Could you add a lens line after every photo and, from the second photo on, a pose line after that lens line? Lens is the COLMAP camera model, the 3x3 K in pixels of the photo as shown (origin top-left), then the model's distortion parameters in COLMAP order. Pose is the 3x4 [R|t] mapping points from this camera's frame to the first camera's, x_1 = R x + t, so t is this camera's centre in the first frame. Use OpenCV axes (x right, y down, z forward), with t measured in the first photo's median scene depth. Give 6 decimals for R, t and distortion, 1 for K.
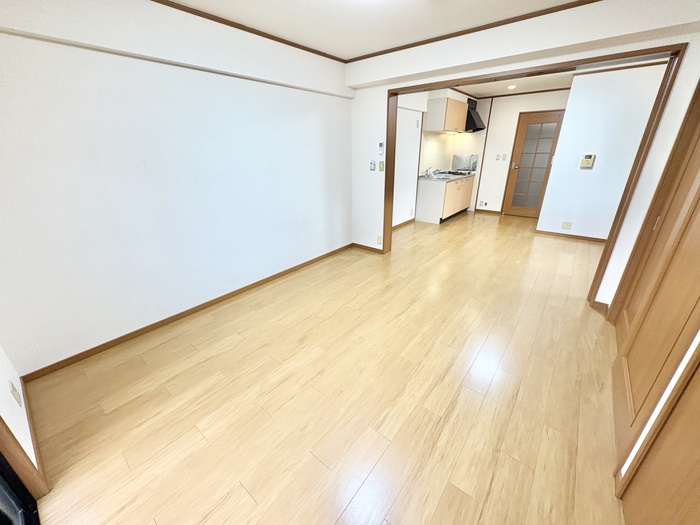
lens RADIAL K [[279.4, 0, 349.1], [0, 279.4, 262.7], [0, 0, 1]] dist [0.000549, -0.000021]
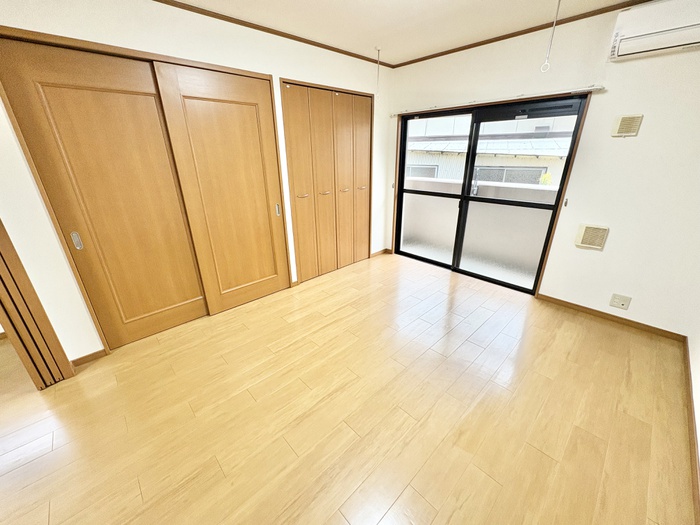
lens RADIAL K [[279.4, 0, 349.1], [0, 279.4, 262.7], [0, 0, 1]] dist [0.000549, -0.000021]
pose [[-0.990887, -0.026924, 0.131980, 0.068271], [0.072807, 0.717297, 0.692953, -0.521571], [-0.113326, 0.696247, -0.708800, 1.259947]]
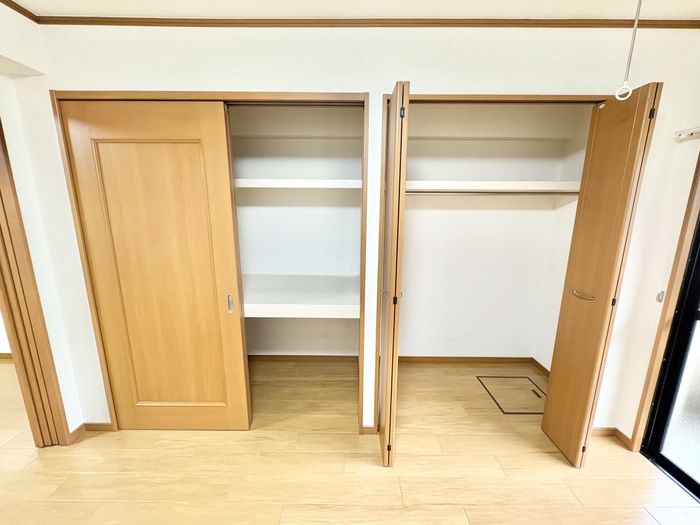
lens RADIAL K [[279.4, 0, 349.1], [0, 279.4, 262.7], [0, 0, 1]] dist [0.000549, -0.000021]
pose [[-0.634267, -0.124030, 0.763100, 0.011309], [0.296135, 0.872791, 0.387996, -0.272956], [-0.714150, 0.472073, -0.516853, 0.675026]]
